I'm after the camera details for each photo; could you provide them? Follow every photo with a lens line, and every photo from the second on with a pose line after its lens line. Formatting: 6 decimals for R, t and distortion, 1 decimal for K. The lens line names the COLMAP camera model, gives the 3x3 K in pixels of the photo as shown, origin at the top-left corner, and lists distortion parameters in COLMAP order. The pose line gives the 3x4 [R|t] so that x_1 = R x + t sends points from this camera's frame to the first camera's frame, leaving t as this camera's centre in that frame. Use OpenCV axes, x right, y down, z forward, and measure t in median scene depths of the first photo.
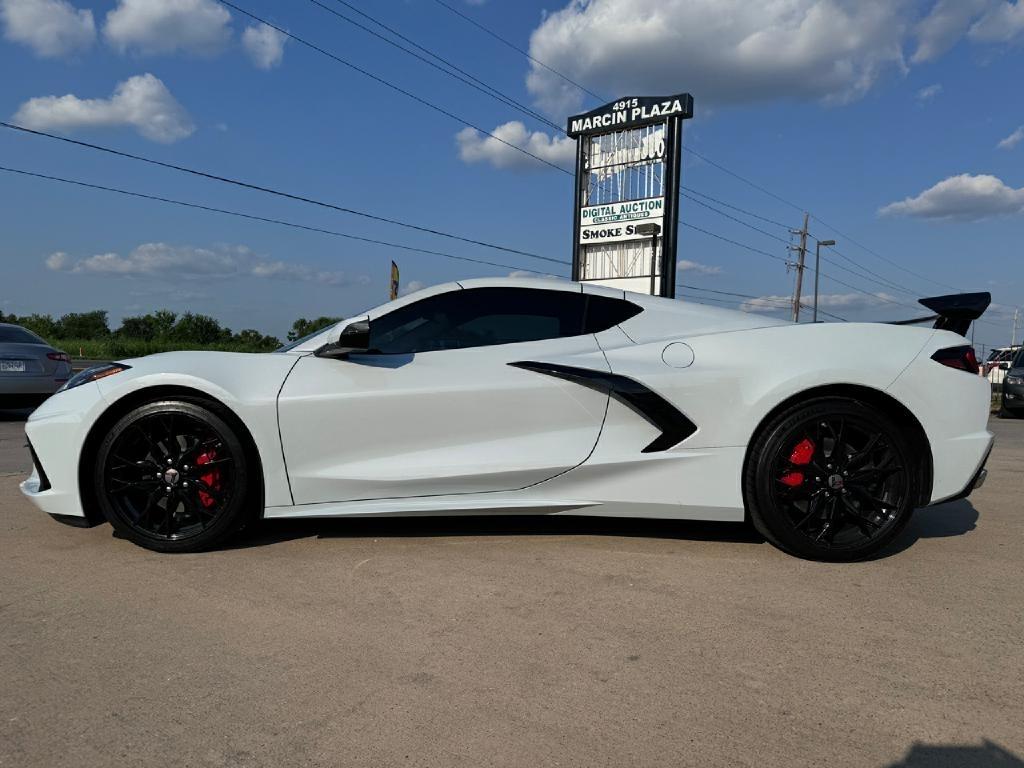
lens RADIAL K [[736.2, 0, 508.6], [0, 736.2, 402.6], [0, 0, 1]] dist [0.036821, -0.048581]
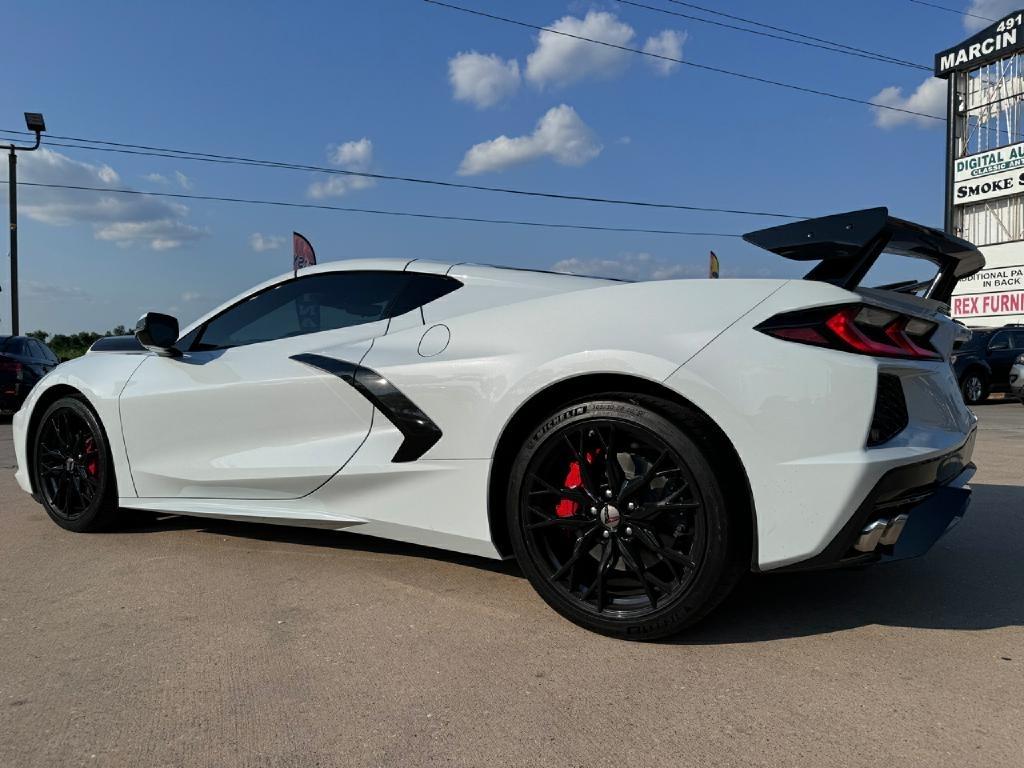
lens RADIAL K [[736.2, 0, 515.3], [0, 736.2, 404.6], [0, 0, 1]] dist [0.036821, -0.048581]
pose [[0.856840, 0.003564, -0.515570, 0.106983], [-0.001383, 0.999988, 0.004614, 0.000062], [0.515580, -0.003241, 0.856835, 0.056057]]
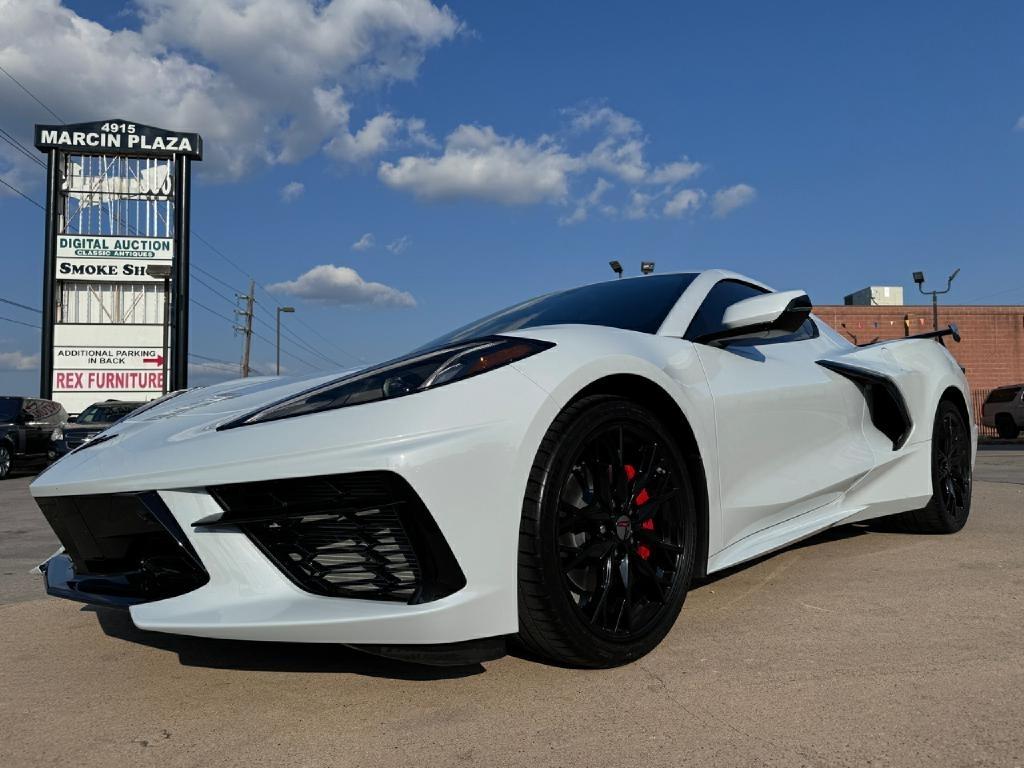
lens RADIAL K [[736.2, 0, 519.4], [0, 736.2, 386.6], [0, 0, 1]] dist [0.036821, -0.048581]
pose [[0.686965, 0.017272, 0.726486, -0.142258], [0.066750, 0.993991, -0.086751, 0.004993], [-0.723619, 0.108088, 0.681684, 0.098746]]
